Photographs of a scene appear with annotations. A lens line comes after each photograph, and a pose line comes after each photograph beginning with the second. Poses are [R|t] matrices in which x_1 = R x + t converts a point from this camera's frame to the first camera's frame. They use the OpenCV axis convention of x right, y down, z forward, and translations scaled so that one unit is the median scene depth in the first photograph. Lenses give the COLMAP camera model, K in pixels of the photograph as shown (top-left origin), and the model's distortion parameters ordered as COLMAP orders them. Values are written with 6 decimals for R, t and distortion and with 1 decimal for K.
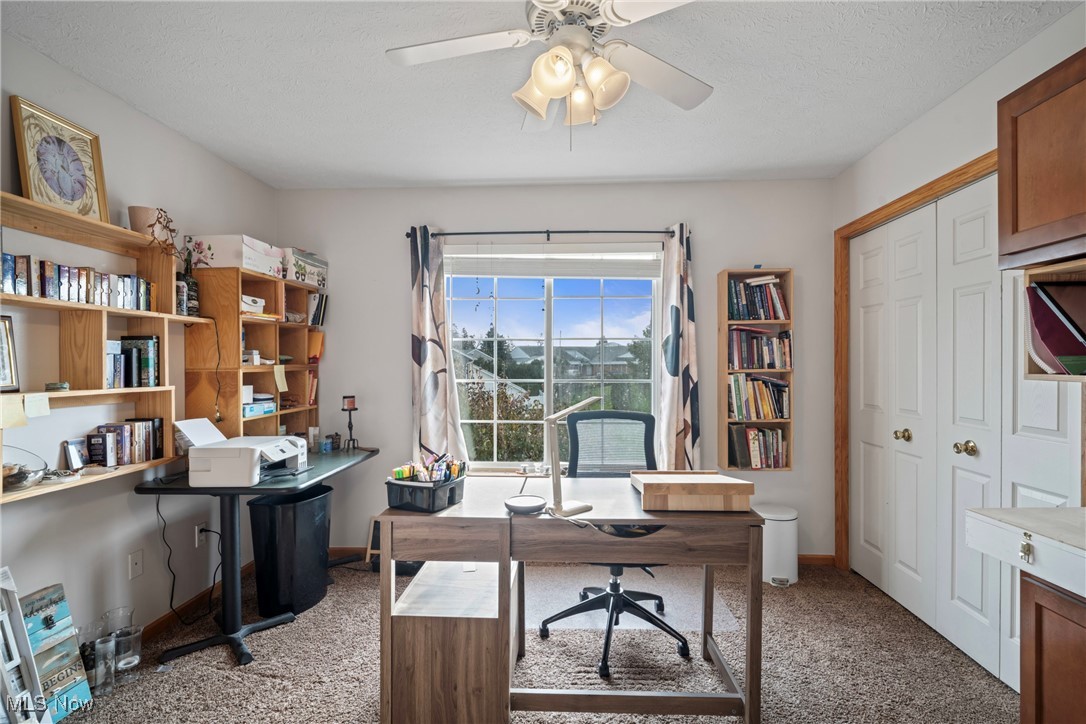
lens RADIAL K [[511.8, 0, 542.9], [0, 511.8, 366.0], [0, 0, 1]] dist [-0.005232, -0.000693]
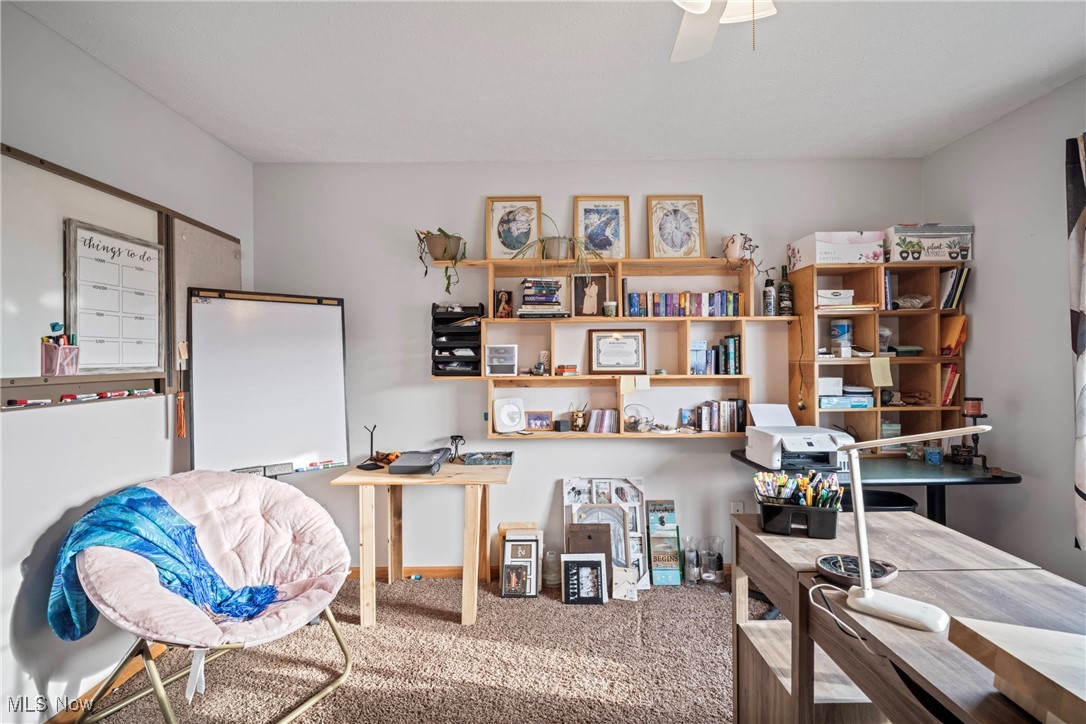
lens RADIAL K [[511.8, 0, 542.2], [0, 511.8, 356.4], [0, 0, 1]] dist [-0.005232, -0.000693]
pose [[0.058349, -0.000138, -0.998296, 0.417655], [0.002611, 0.999997, 0.000014, -0.005771], [0.998293, -0.002607, 0.058349, 0.380390]]
